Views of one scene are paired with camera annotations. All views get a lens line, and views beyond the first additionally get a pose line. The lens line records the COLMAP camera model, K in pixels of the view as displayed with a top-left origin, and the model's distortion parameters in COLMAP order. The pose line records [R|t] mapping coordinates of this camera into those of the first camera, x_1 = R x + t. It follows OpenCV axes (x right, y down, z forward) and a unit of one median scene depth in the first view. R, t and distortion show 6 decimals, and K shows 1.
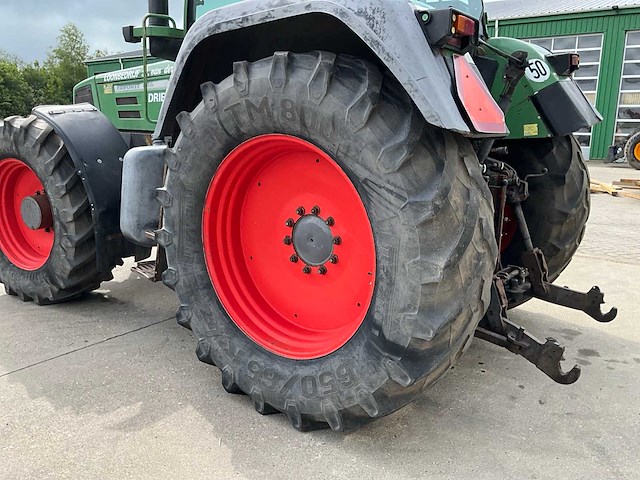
lens RADIAL K [[525.4, 0, 320.0], [0, 525.4, 240.0], [0, 0, 1]] dist [0.104355, -0.201862]
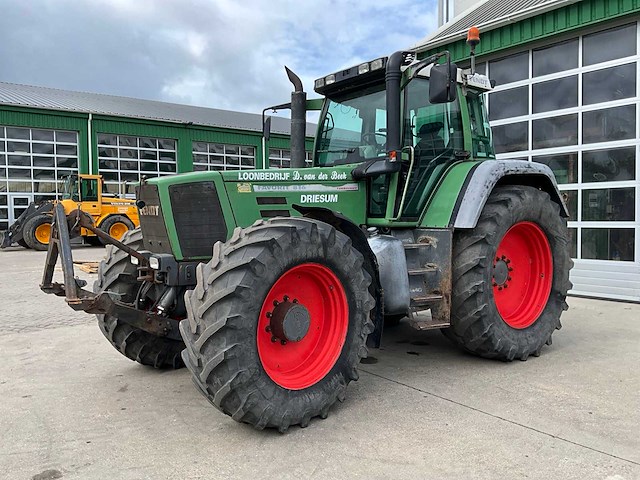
lens RADIAL K [[525.4, 0, 320.0], [0, 525.4, 240.0], [0, 0, 1]] dist [0.104355, -0.201862]
pose [[0.262570, -0.068392, 0.962486, -2.037891], [0.214809, 0.976597, 0.010794, -0.278091], [-0.940699, 0.203916, 0.271116, 1.018073]]
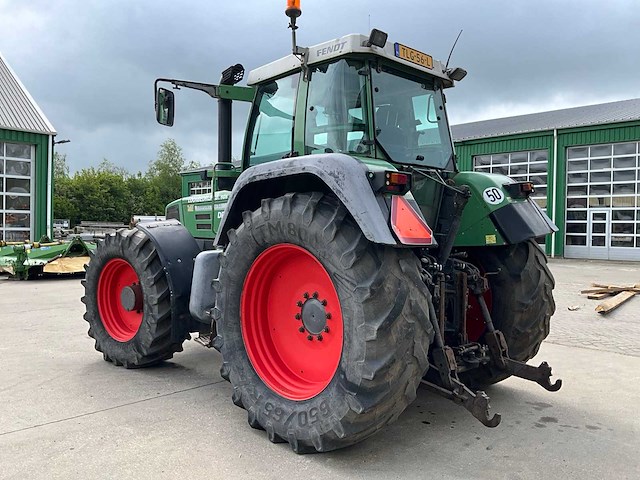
lens RADIAL K [[525.4, 0, 320.0], [0, 525.4, 240.0], [0, 0, 1]] dist [0.104355, -0.201862]
pose [[0.989688, -0.000049, -0.143241, 0.195387], [-0.026447, 0.982744, -0.183069, 0.054911], [0.140778, 0.184970, 0.972609, -0.398625]]
